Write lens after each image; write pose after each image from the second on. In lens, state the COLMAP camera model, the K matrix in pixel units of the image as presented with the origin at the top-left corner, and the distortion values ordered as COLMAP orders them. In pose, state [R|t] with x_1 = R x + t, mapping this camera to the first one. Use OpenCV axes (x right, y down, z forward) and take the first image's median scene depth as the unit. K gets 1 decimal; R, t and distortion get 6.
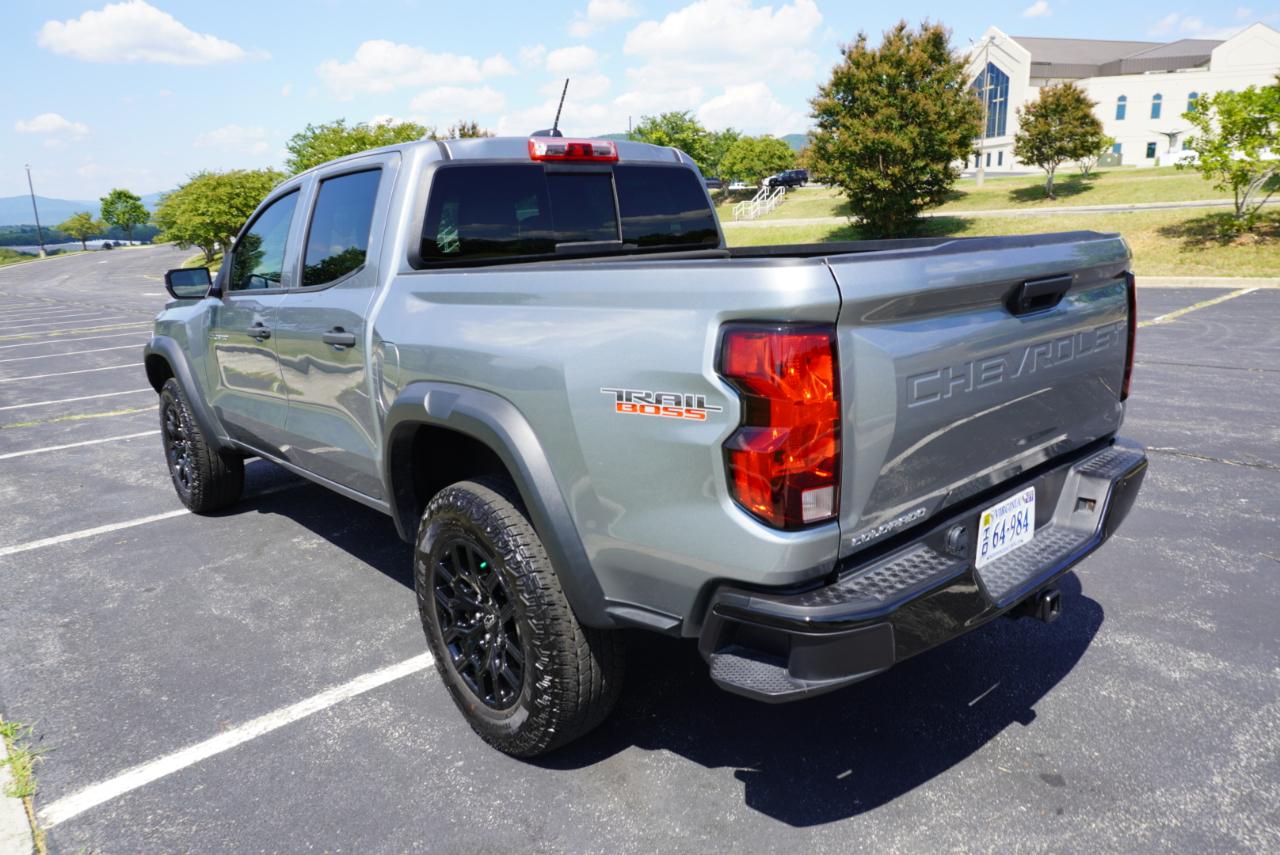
lens RADIAL K [[853.8, 0, 635.9], [0, 853.8, 417.7], [0, 0, 1]] dist [-0.043021, 0.029302]
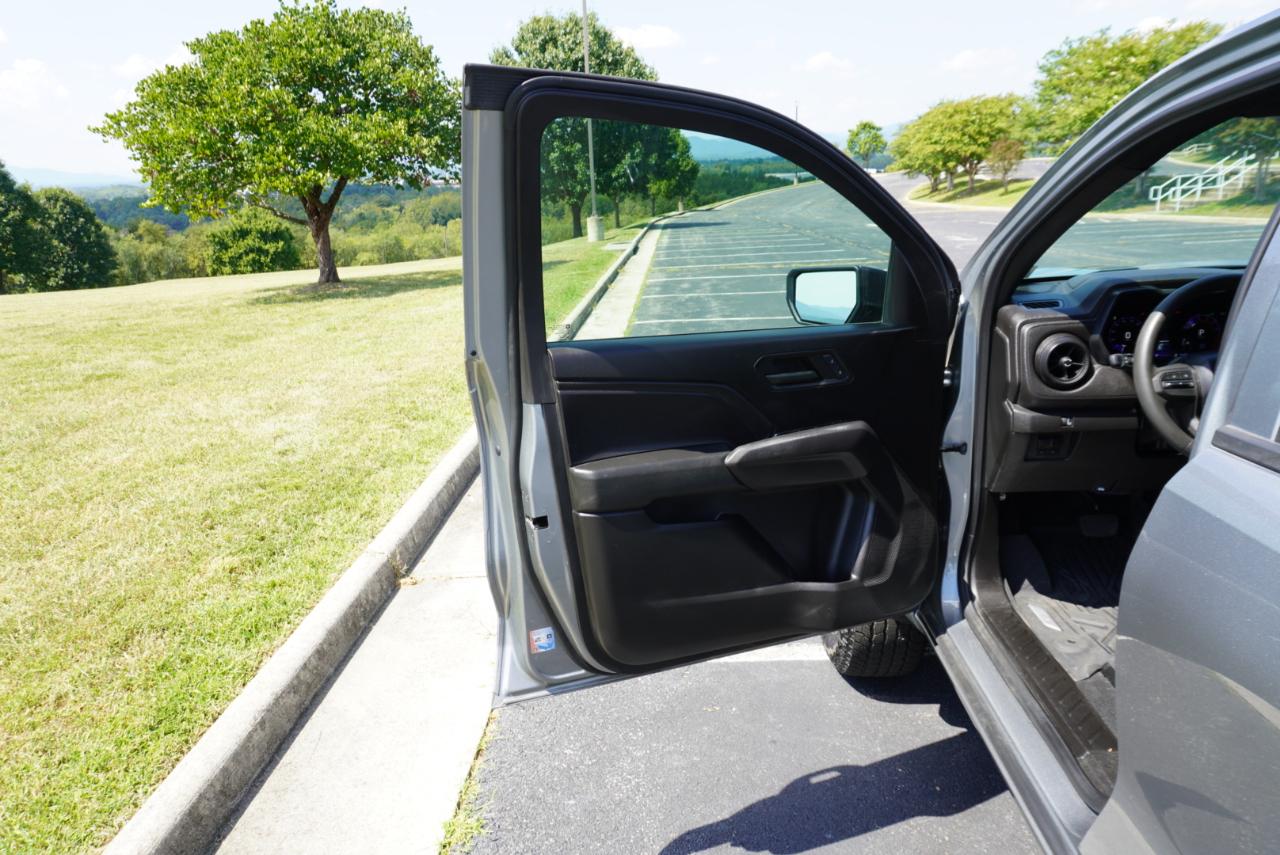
lens RADIAL K [[853.8, 0, 642.2], [0, 853.8, 422.7], [0, 0, 1]] dist [-0.043021, 0.029302]
pose [[0.710857, 0.197248, -0.675111, -0.300593], [-0.139466, 0.980340, 0.139577, -0.139229], [0.689370, -0.005064, 0.724392, 0.571680]]
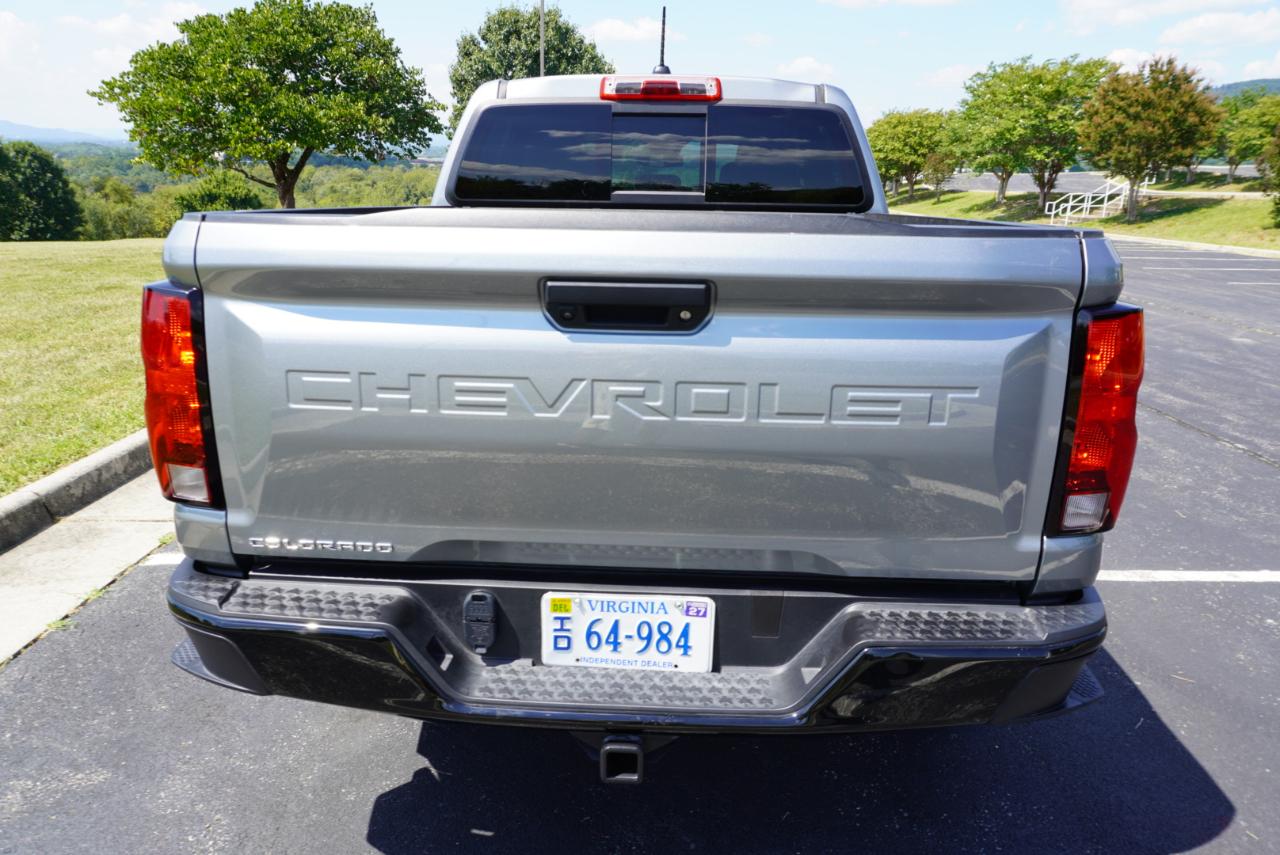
lens RADIAL K [[853.8, 0, 639.5], [0, 853.8, 417.6], [0, 0, 1]] dist [-0.043021, 0.029302]
pose [[0.725612, 0.236950, -0.646020, 0.447723], [-0.195008, 0.971162, 0.137172, -0.073760], [0.659893, 0.026446, 0.750894, 0.249034]]
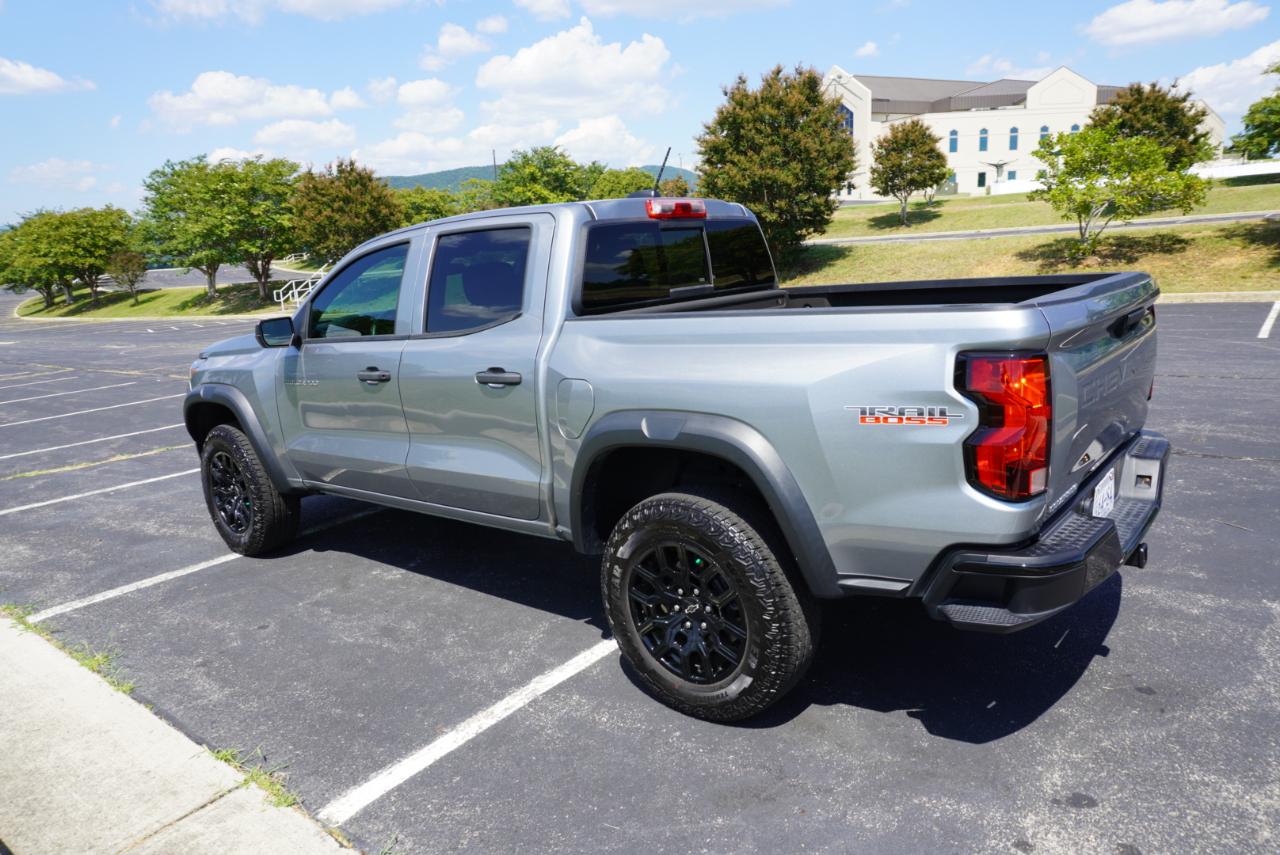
lens RADIAL K [[853.8, 0, 636.9], [0, 853.8, 418.2], [0, 0, 1]] dist [-0.043021, 0.029302]
pose [[0.987226, -0.047833, 0.151975, -0.245602], [0.052980, 0.998145, -0.029999, 0.002491], [-0.150258, 0.037668, 0.987929, -0.099559]]
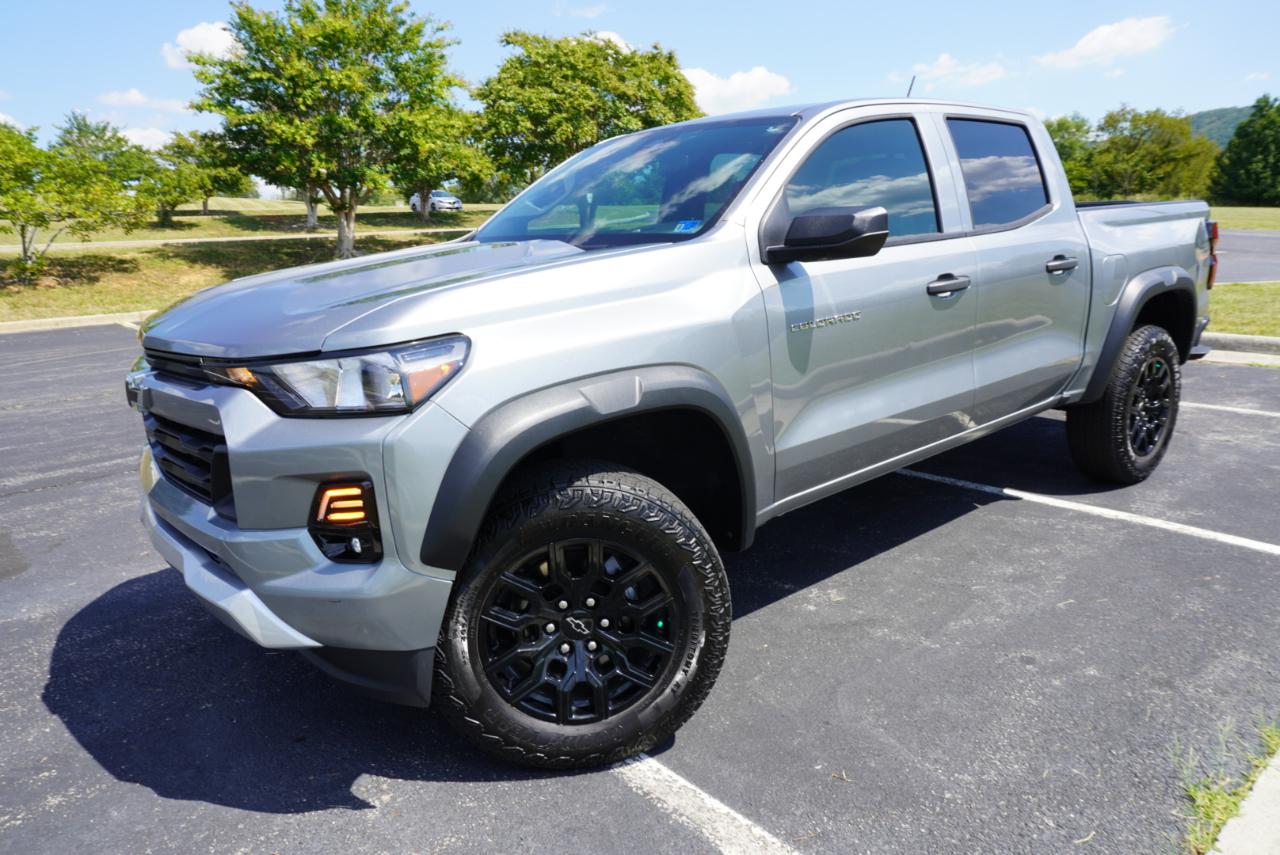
lens RADIAL K [[853.8, 0, 638.8], [0, 853.8, 423.8], [0, 0, 1]] dist [-0.043021, 0.029302]
pose [[0.030097, -0.179242, 0.983345, -1.132371], [0.249354, 0.954032, 0.166267, -0.162133], [-0.967945, 0.240197, 0.073408, 1.111227]]
